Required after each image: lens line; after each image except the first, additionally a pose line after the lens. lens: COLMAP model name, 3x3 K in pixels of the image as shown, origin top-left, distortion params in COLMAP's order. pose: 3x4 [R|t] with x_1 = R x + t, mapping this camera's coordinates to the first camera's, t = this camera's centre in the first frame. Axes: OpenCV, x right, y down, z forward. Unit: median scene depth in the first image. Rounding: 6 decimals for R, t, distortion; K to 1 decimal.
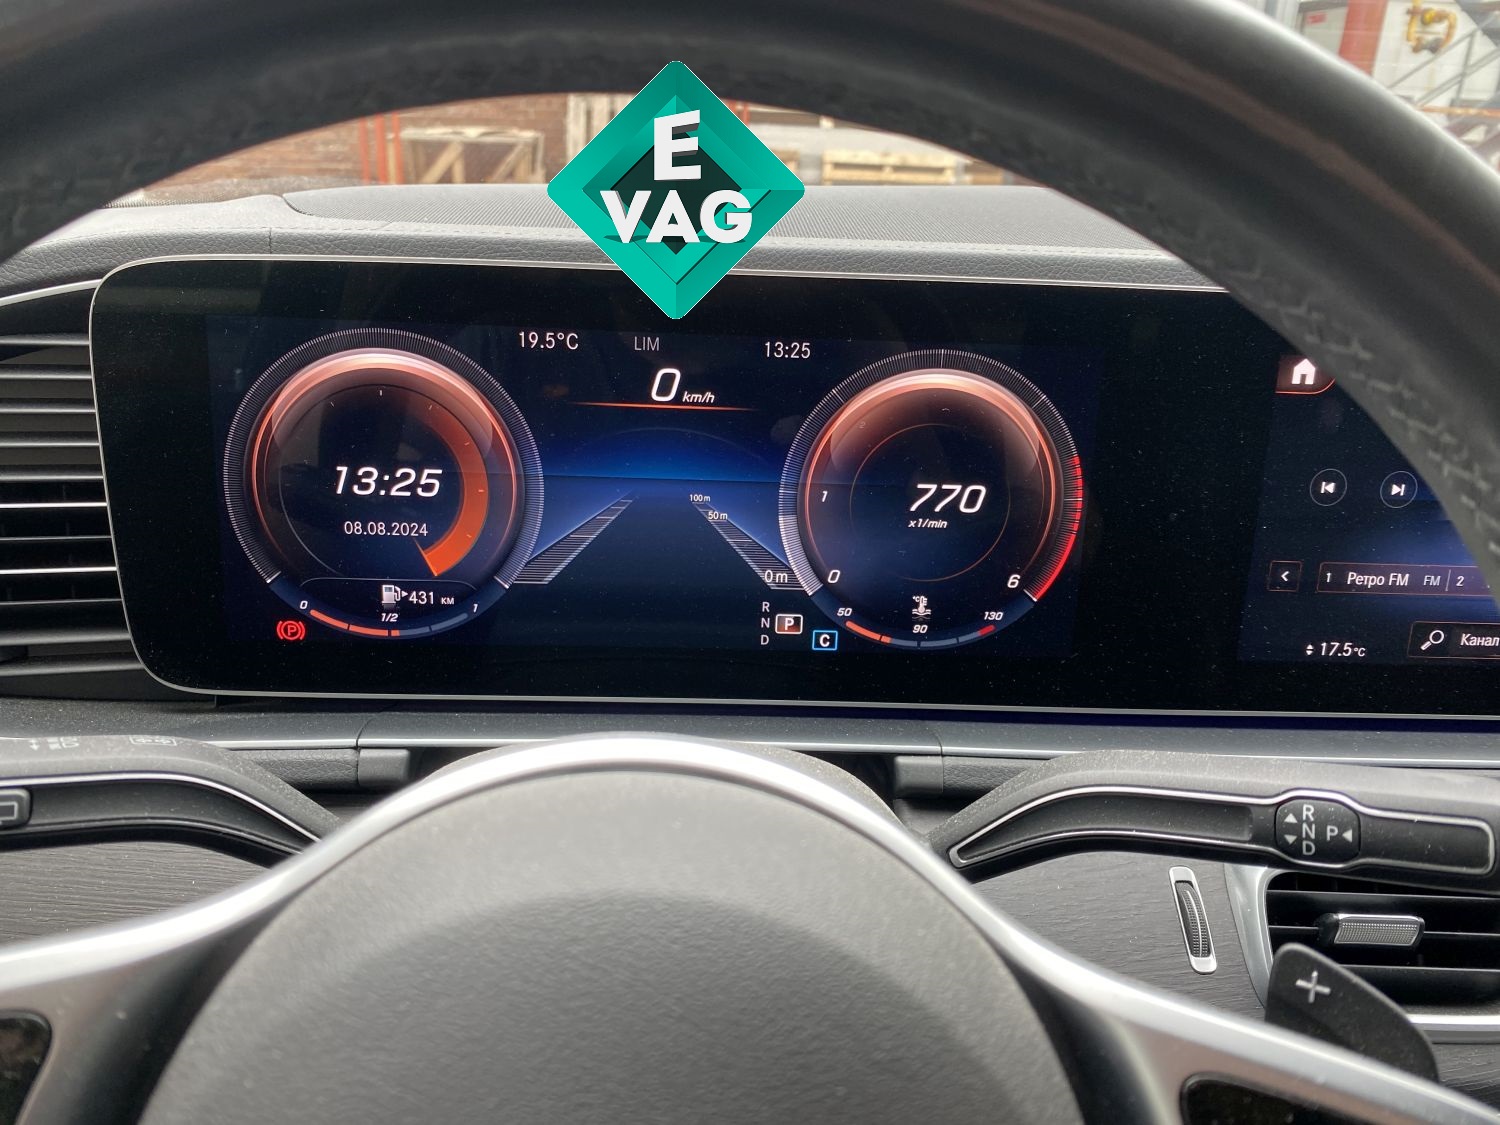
lens RADIAL K [[1111.1, 0, 750.0], [0, 1111.1, 562.5], [0, 0, 1]] dist [-0.000044, 0.029077]
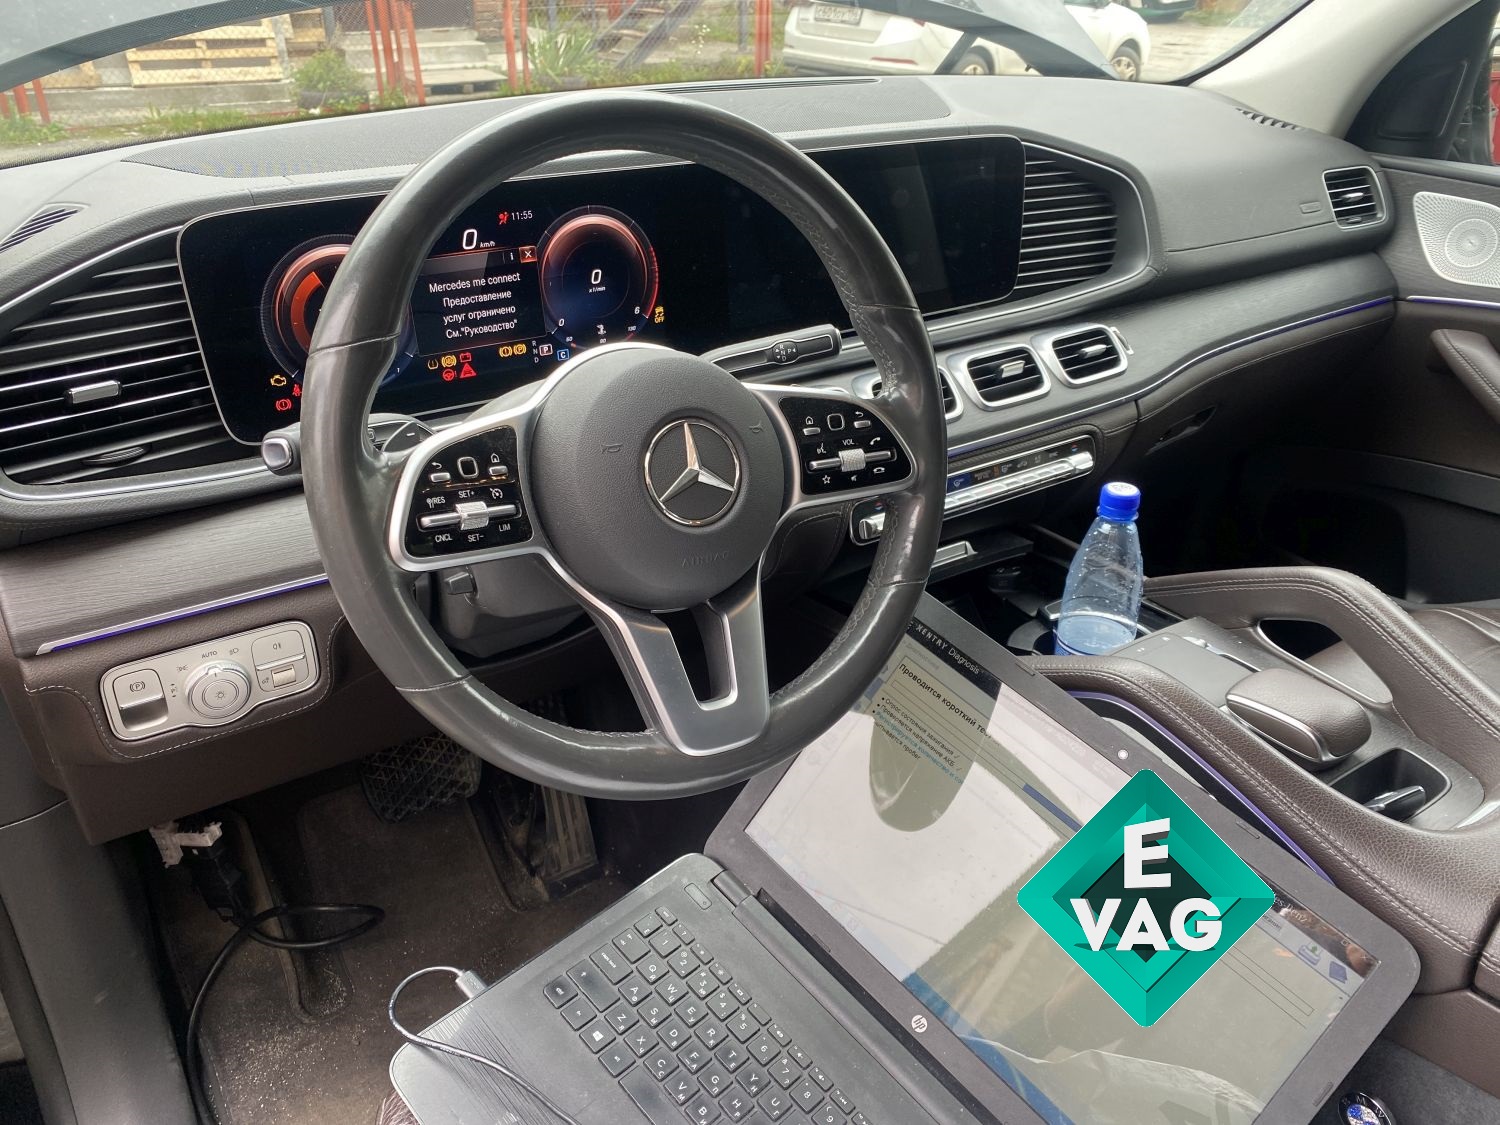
lens RADIAL K [[1111.1, 0, 750.0], [0, 1111.1, 562.5], [0, 0, 1]] dist [-0.000044, 0.029077]
pose [[0.841838, -0.280420, 0.461165, -0.740085], [0.220935, 0.958611, 0.179593, 0.153060], [-0.492439, -0.049300, 0.868949, -1.052154]]
